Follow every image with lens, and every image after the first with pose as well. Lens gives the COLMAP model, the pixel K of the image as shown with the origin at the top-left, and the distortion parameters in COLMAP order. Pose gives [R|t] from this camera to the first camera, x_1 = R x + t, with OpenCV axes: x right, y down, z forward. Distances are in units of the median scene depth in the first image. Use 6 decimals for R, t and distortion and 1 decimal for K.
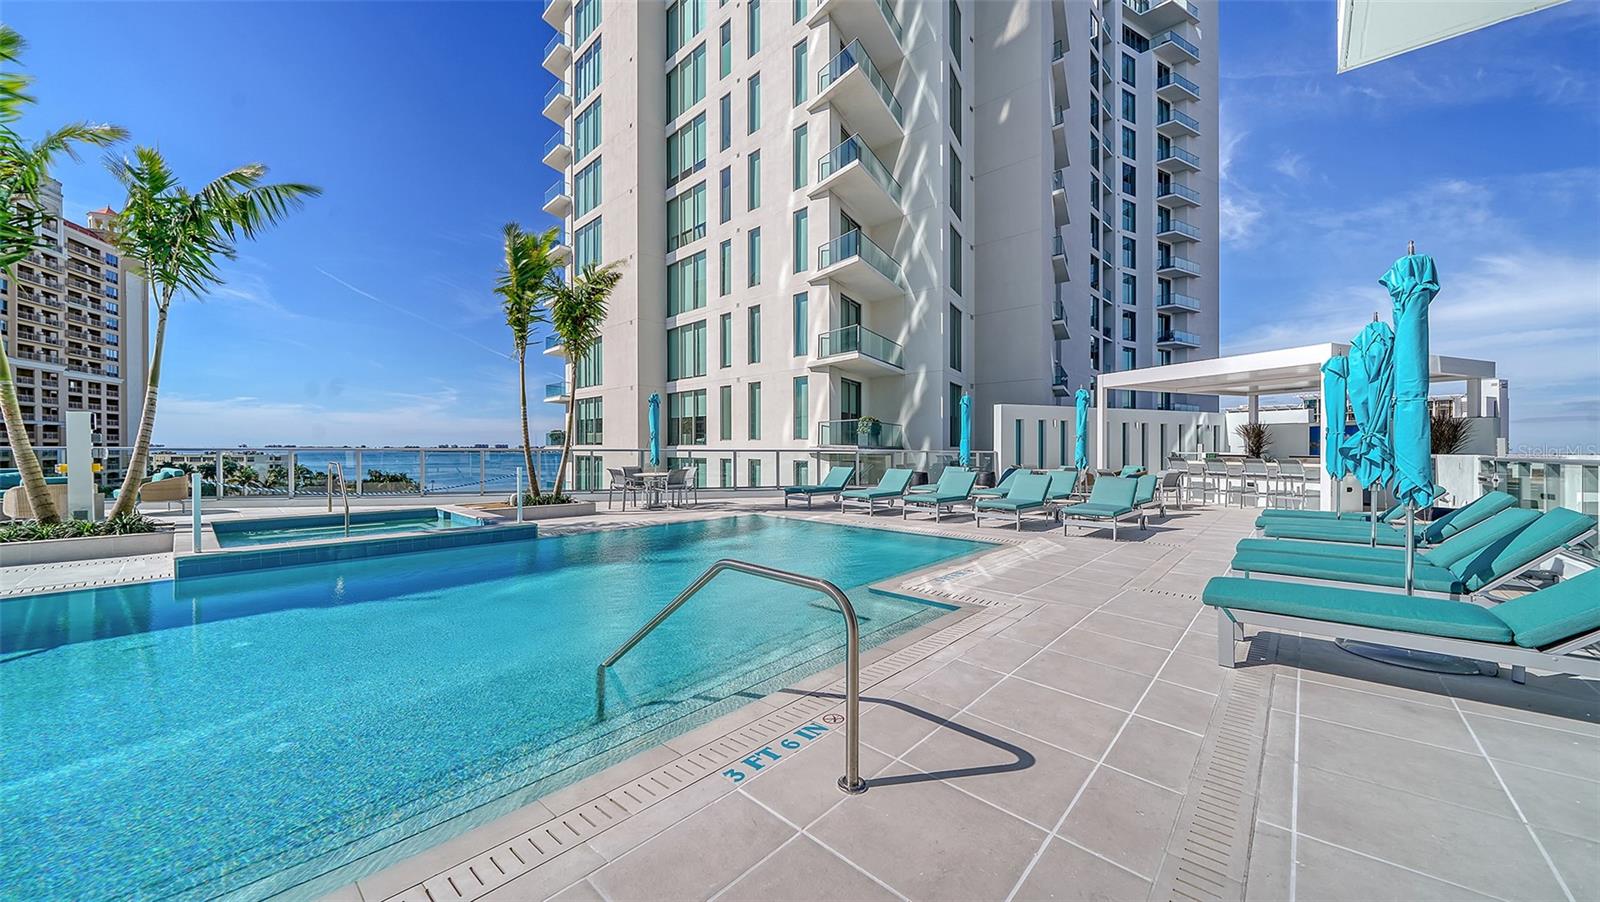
lens RADIAL K [[558.2, 0, 791.1], [0, 558.2, 451.3], [0, 0, 1]] dist [-0.001100, -0.003518]
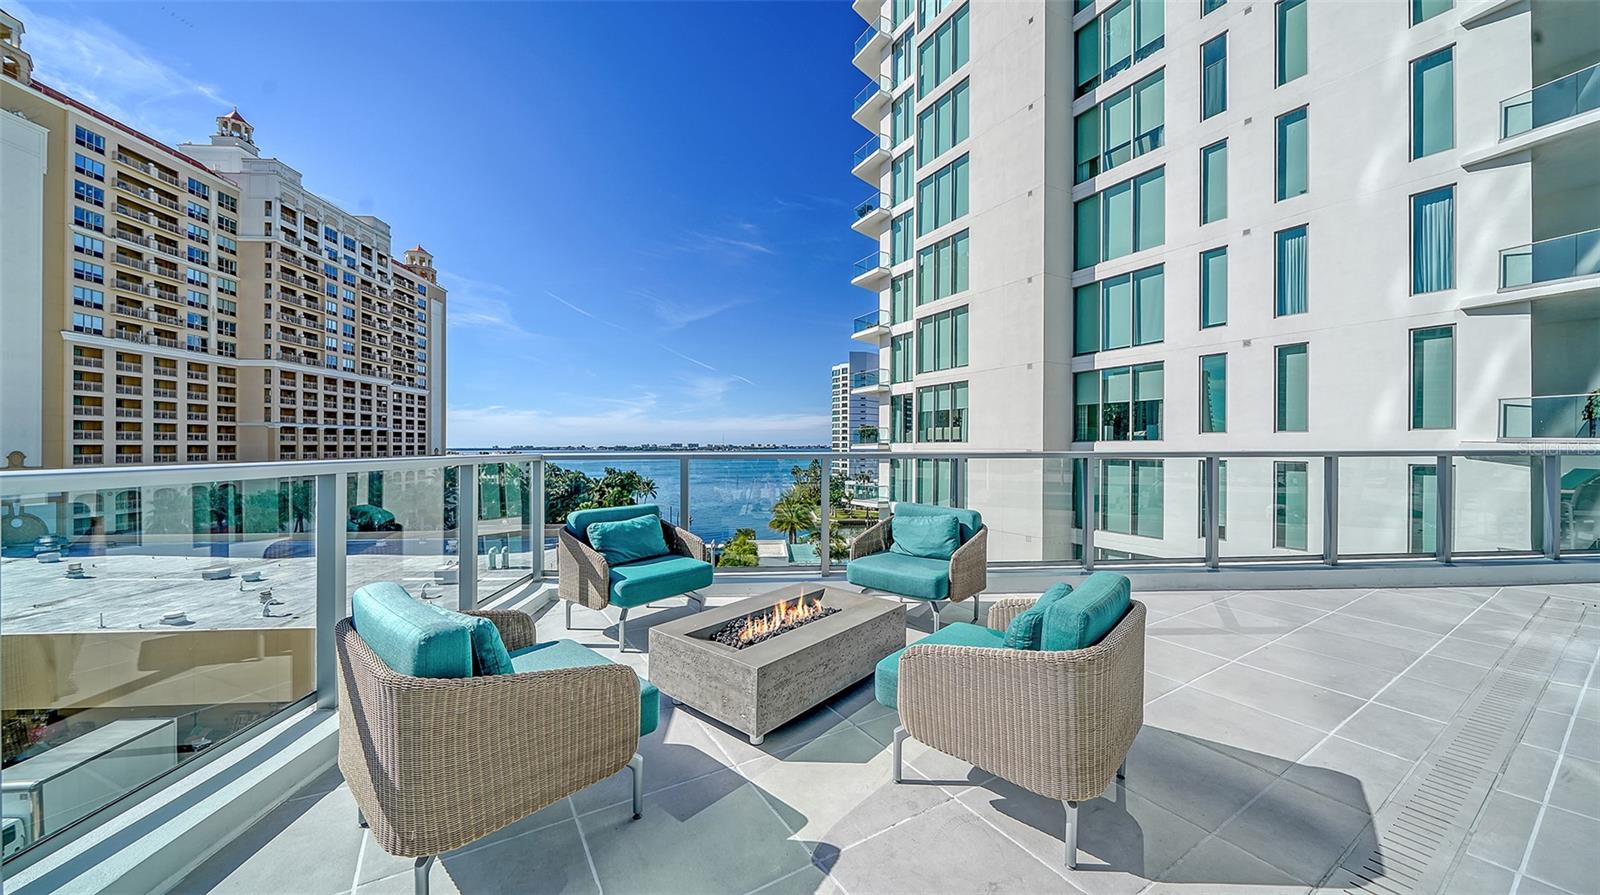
lens RADIAL K [[562.7, 0, 805.6], [0, 562.7, 441.9], [0, 0, 1]] dist [0.000030, -0.002241]
pose [[0.964666, -0.008872, -0.263326, -0.376508], [0.005511, 0.999894, -0.013500, -0.002760], [0.263418, 0.011572, 0.964612, 0.183503]]
